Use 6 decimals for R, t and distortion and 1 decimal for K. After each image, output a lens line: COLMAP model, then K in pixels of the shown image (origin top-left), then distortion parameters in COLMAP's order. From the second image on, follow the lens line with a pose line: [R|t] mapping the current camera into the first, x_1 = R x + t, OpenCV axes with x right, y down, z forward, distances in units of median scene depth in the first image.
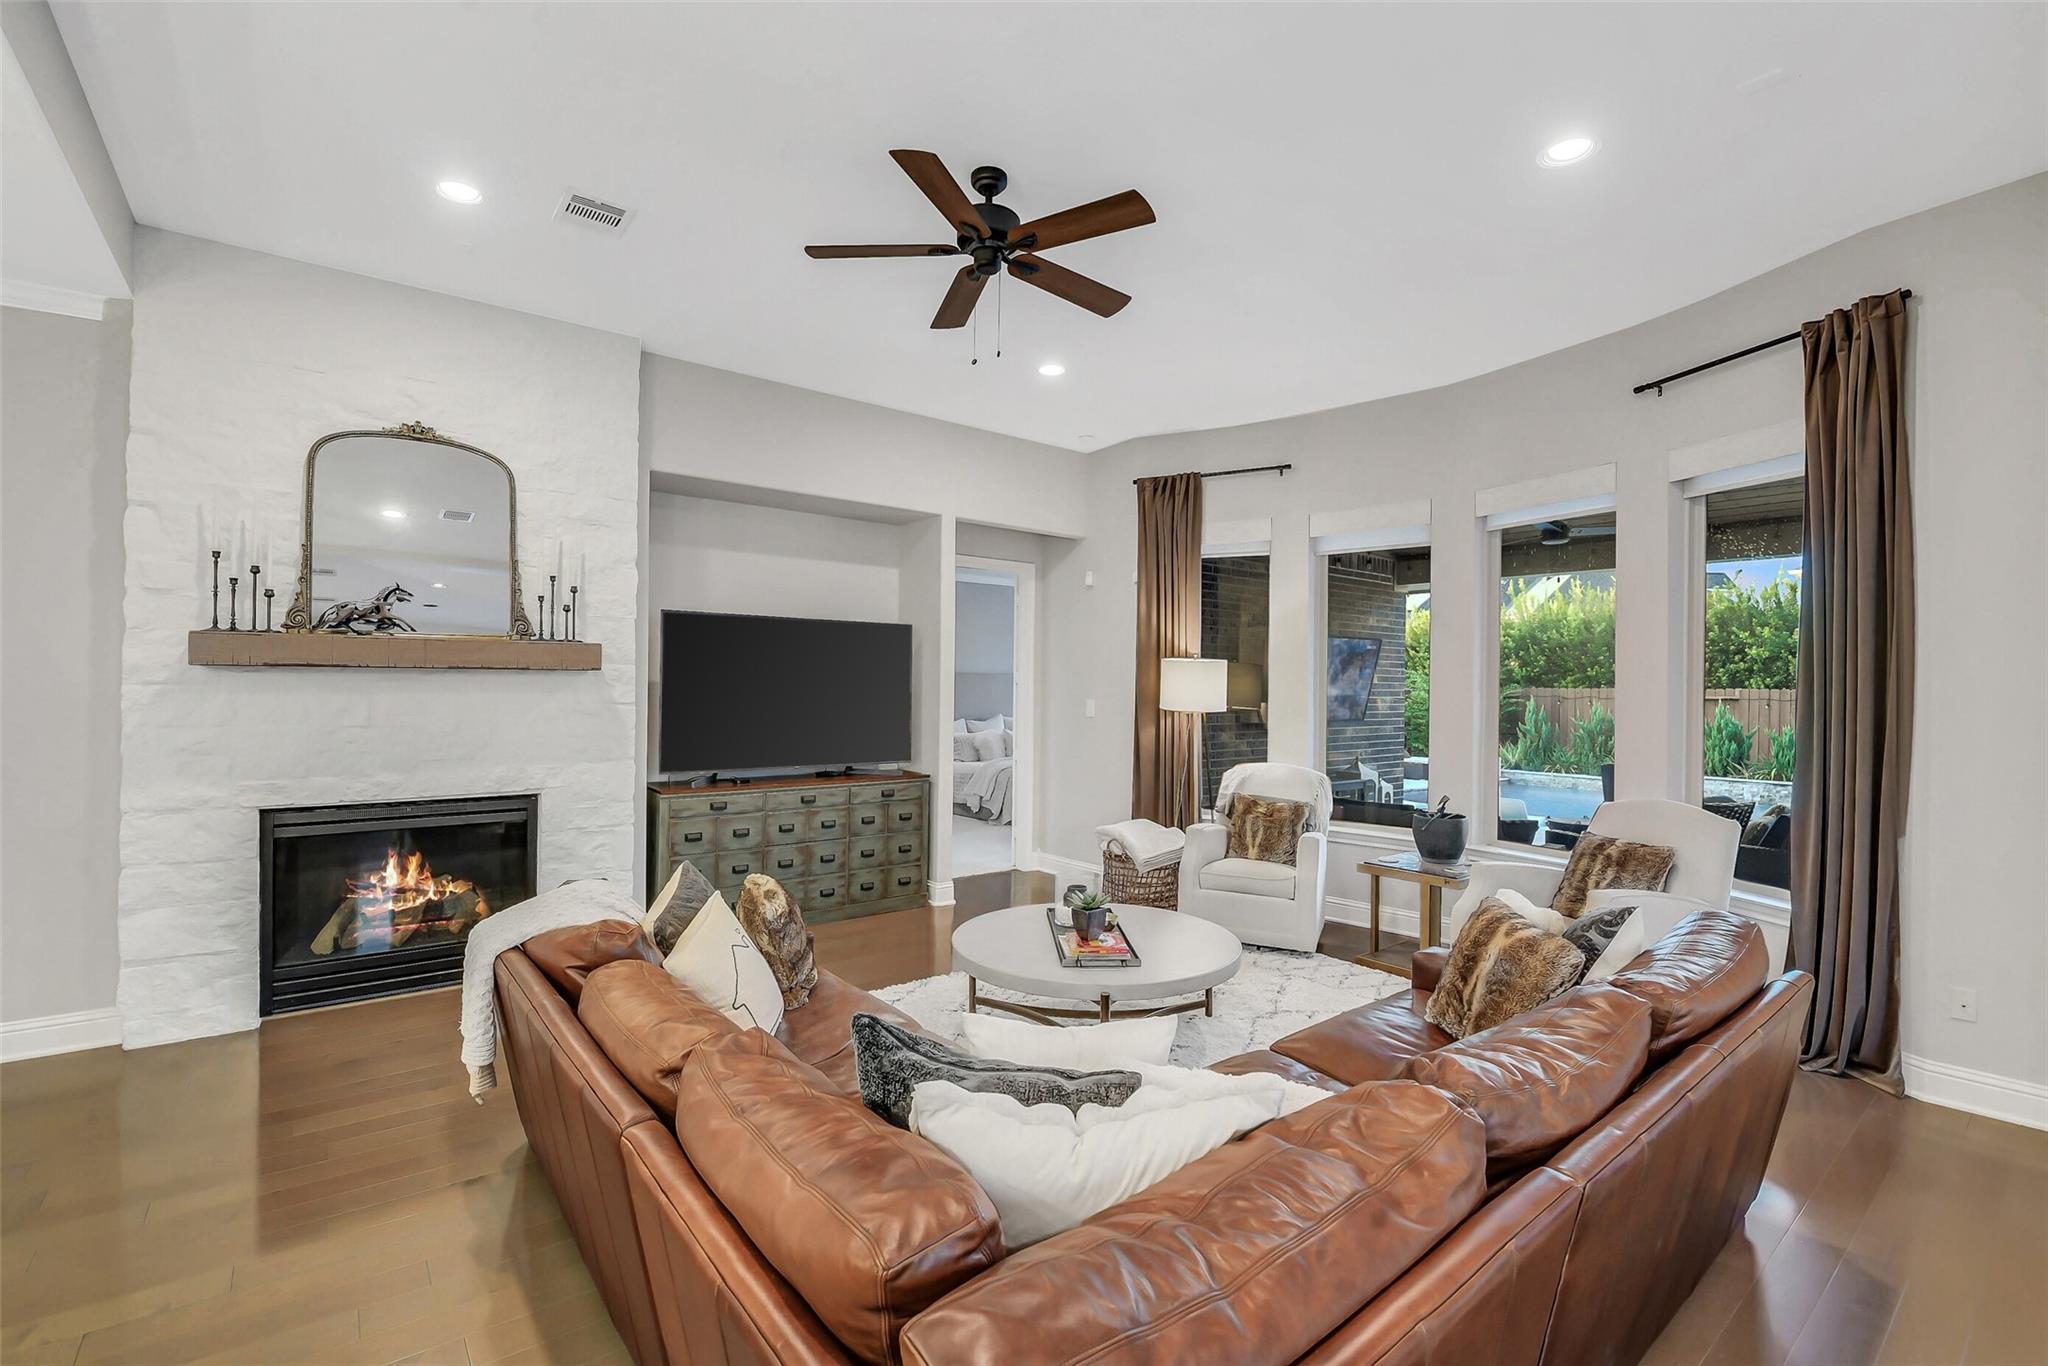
lens RADIAL K [[890.6, 0, 1030.4], [0, 890.6, 681.8], [0, 0, 1]] dist [0.000428, -0.010025]
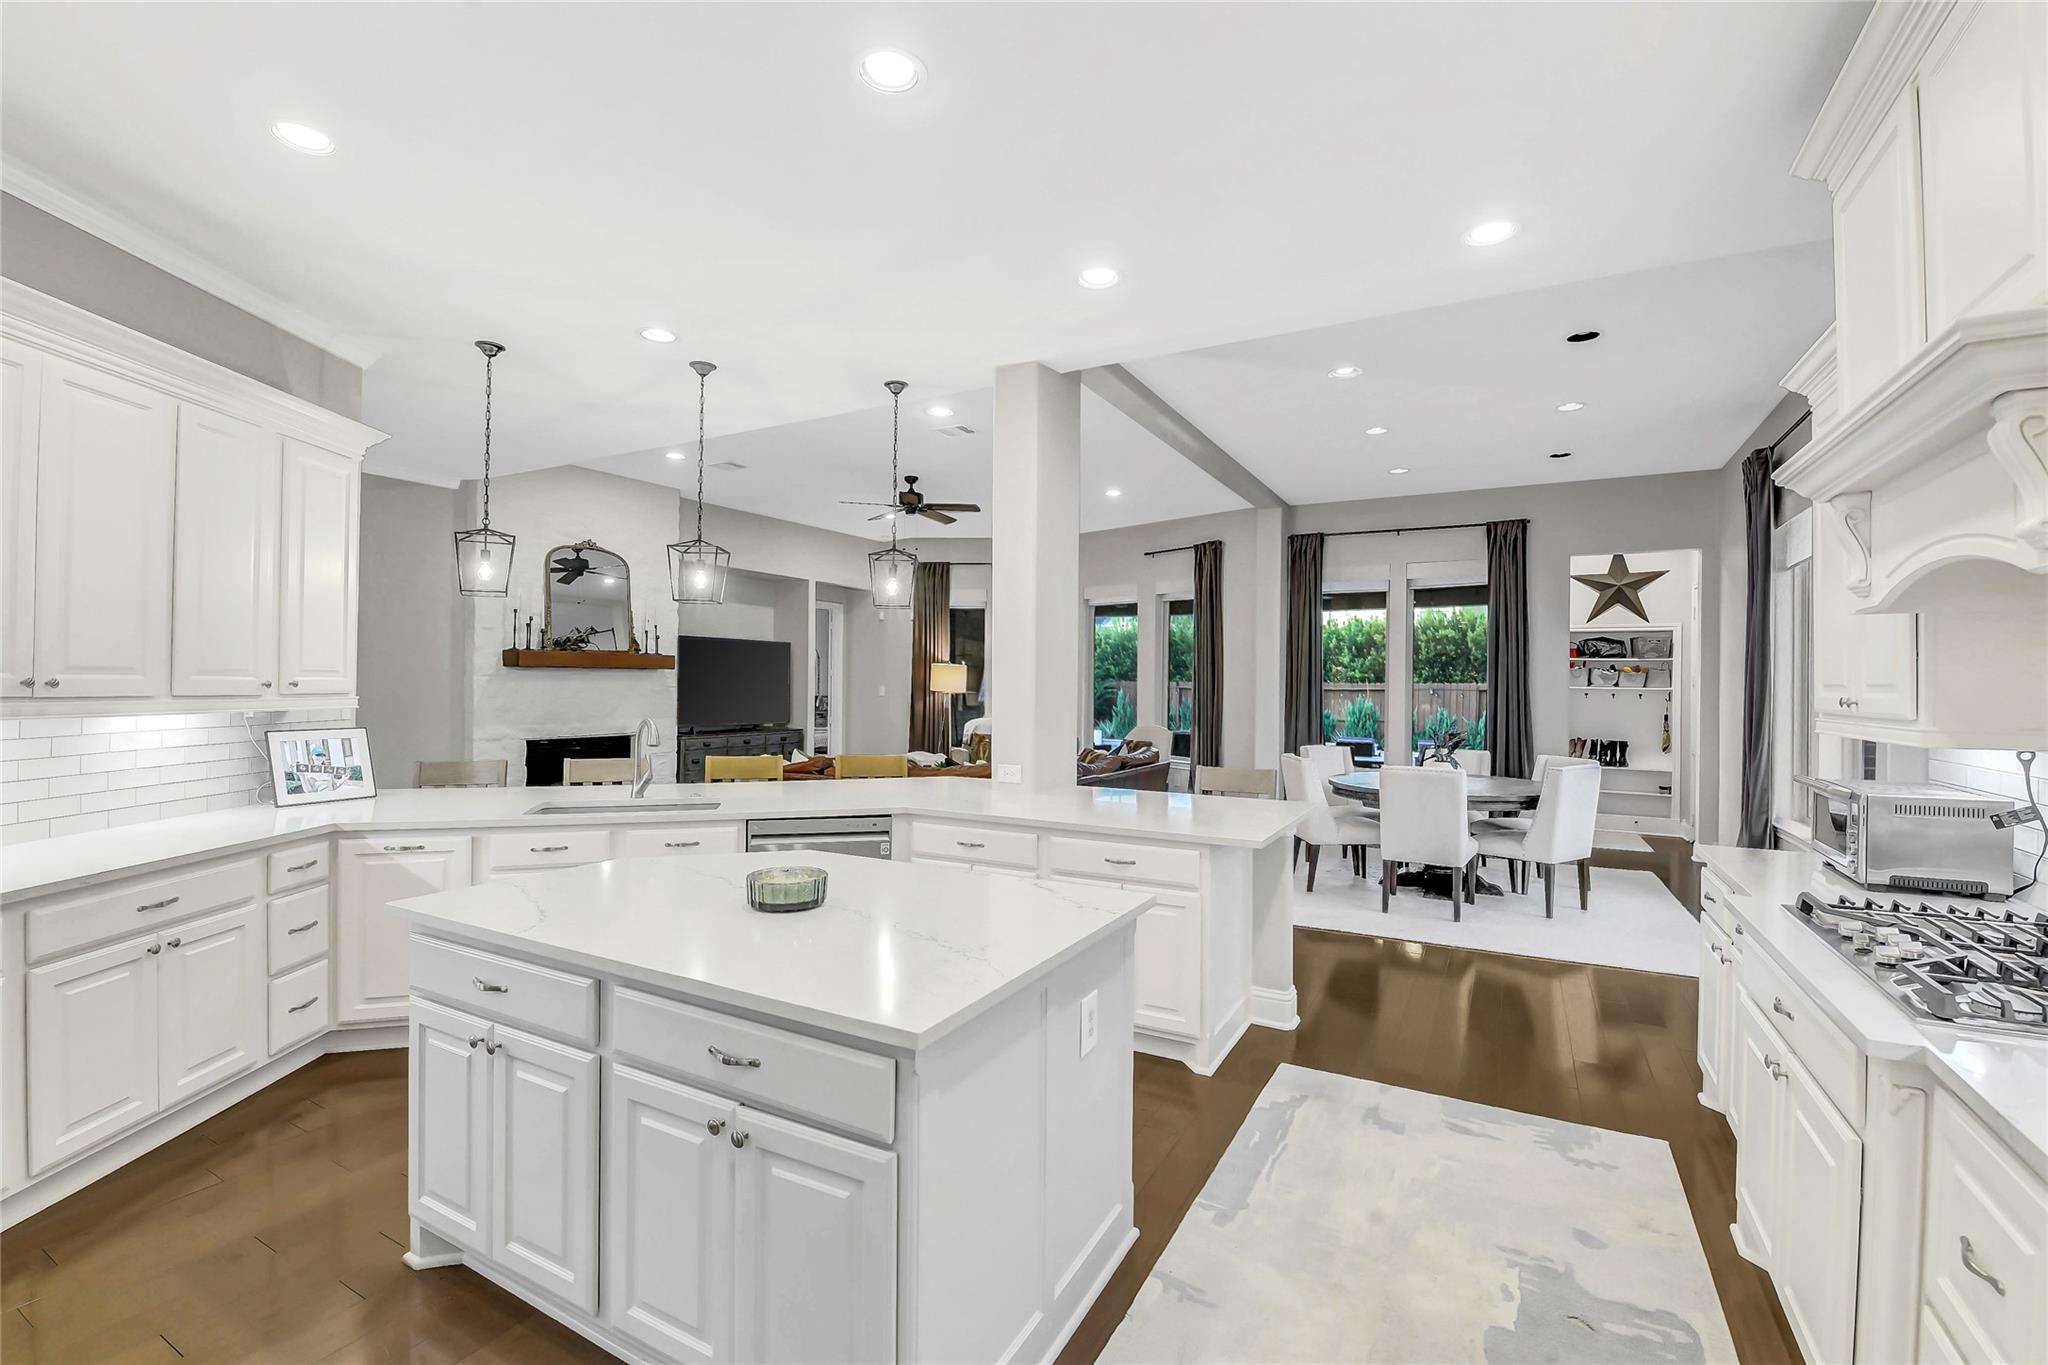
lens RADIAL K [[890.6, 0, 1030.4], [0, 890.6, 681.3], [0, 0, 1]] dist [0.000428, -0.010025]
pose [[0.921040, 0.001168, 0.389465, -0.394669], [-0.003337, 0.999982, 0.004892, 0.000969], [-0.389453, -0.005805, 0.921028, -0.806354]]
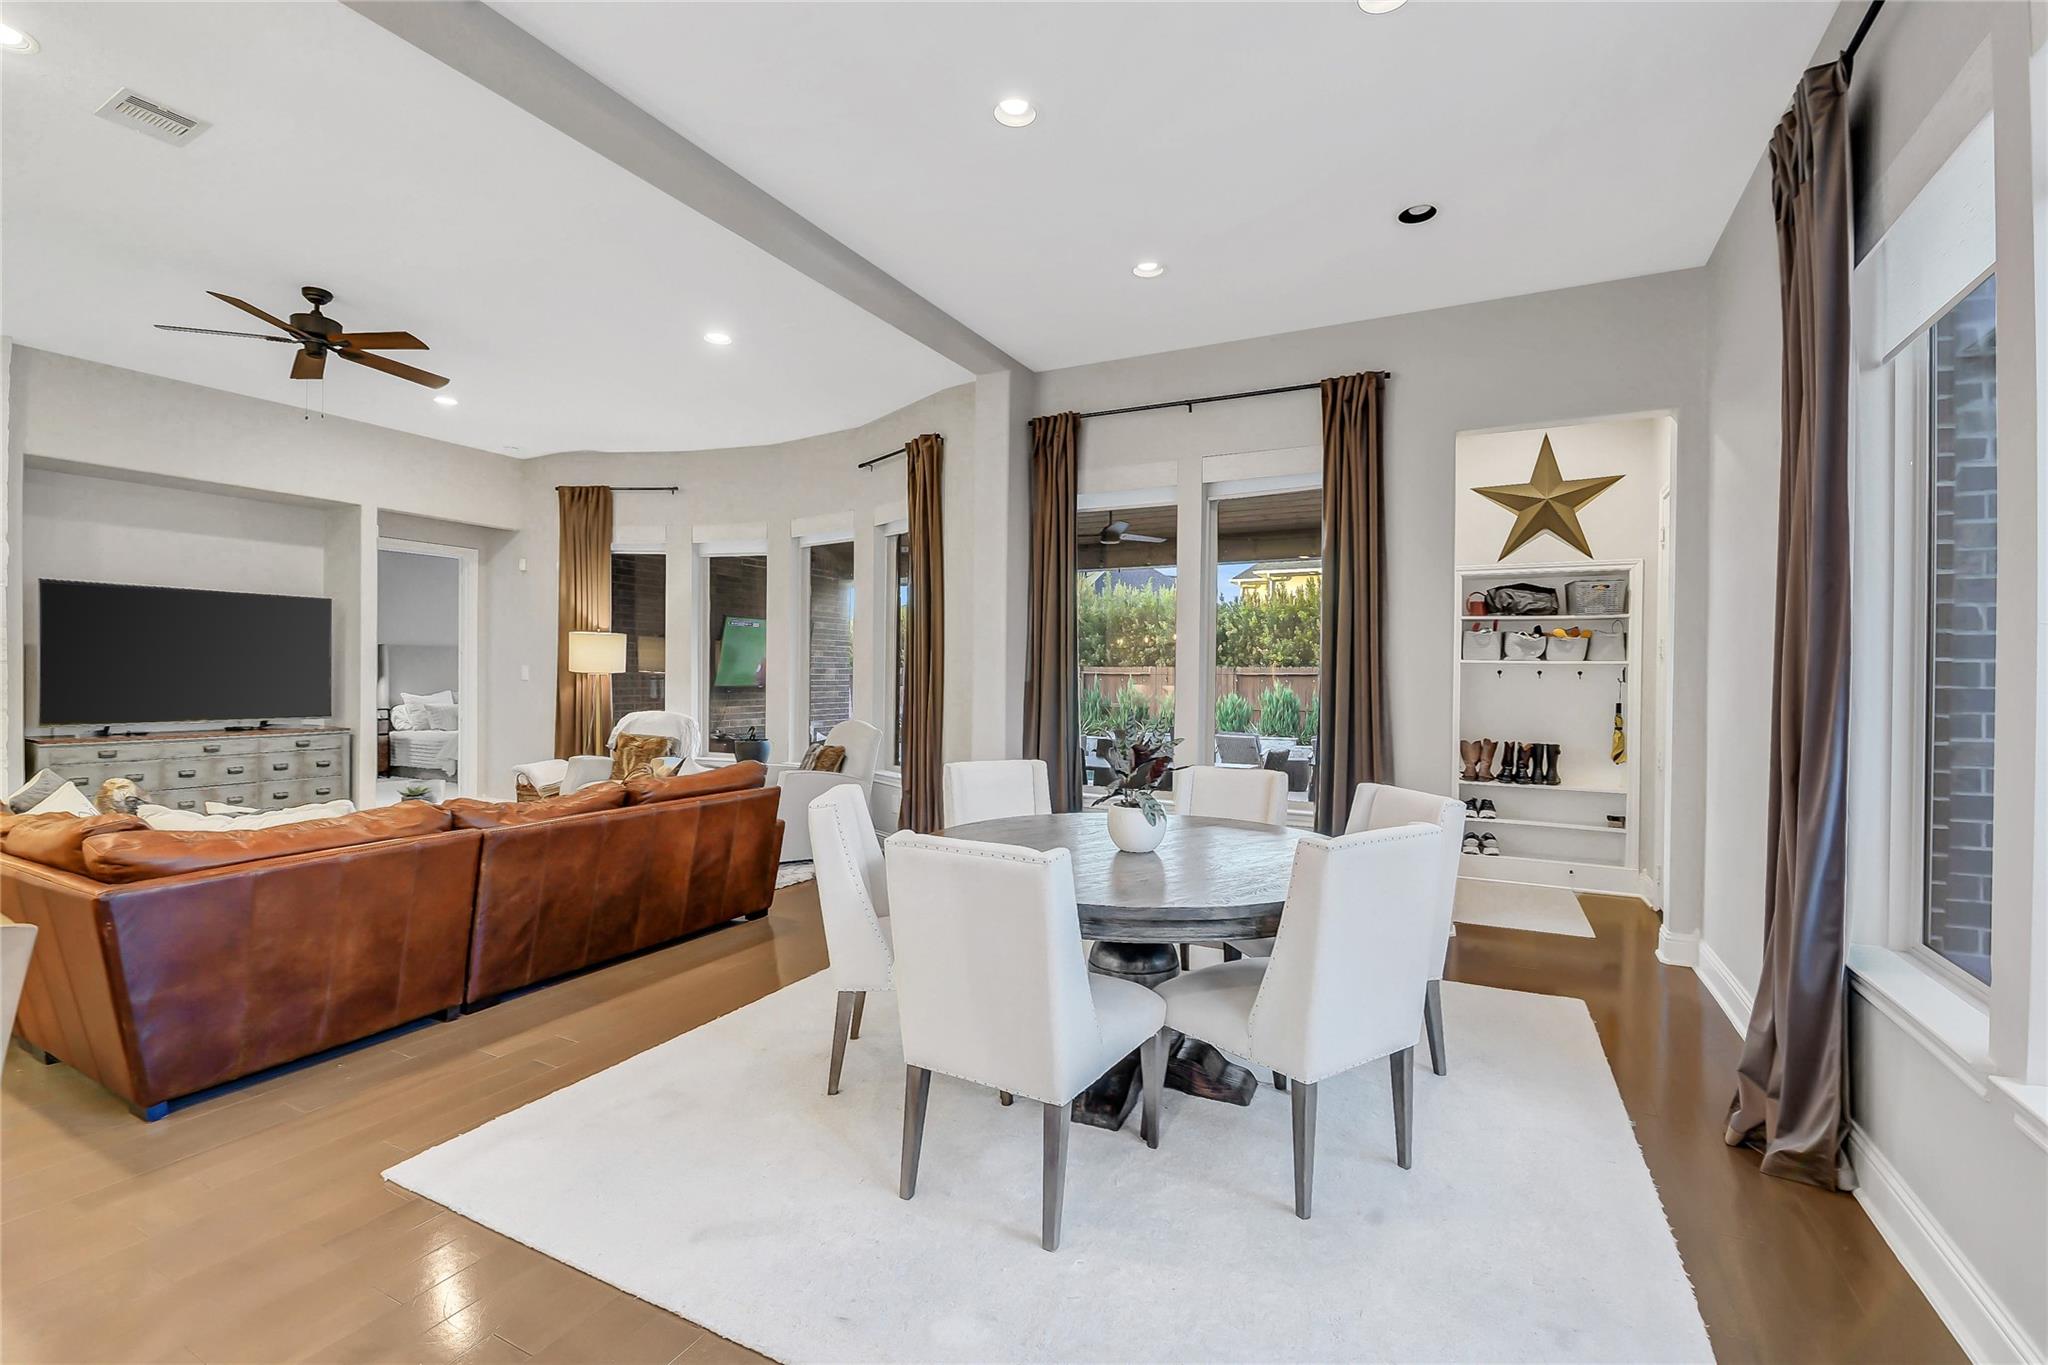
lens RADIAL K [[890.6, 0, 1030.4], [0, 890.6, 681.3], [0, 0, 1]] dist [0.000428, -0.010025]
pose [[0.910695, -0.005462, 0.413042, 0.226252], [-0.001649, 0.999857, 0.016856, 0.022983], [-0.413075, -0.016032, 0.910556, -0.440976]]
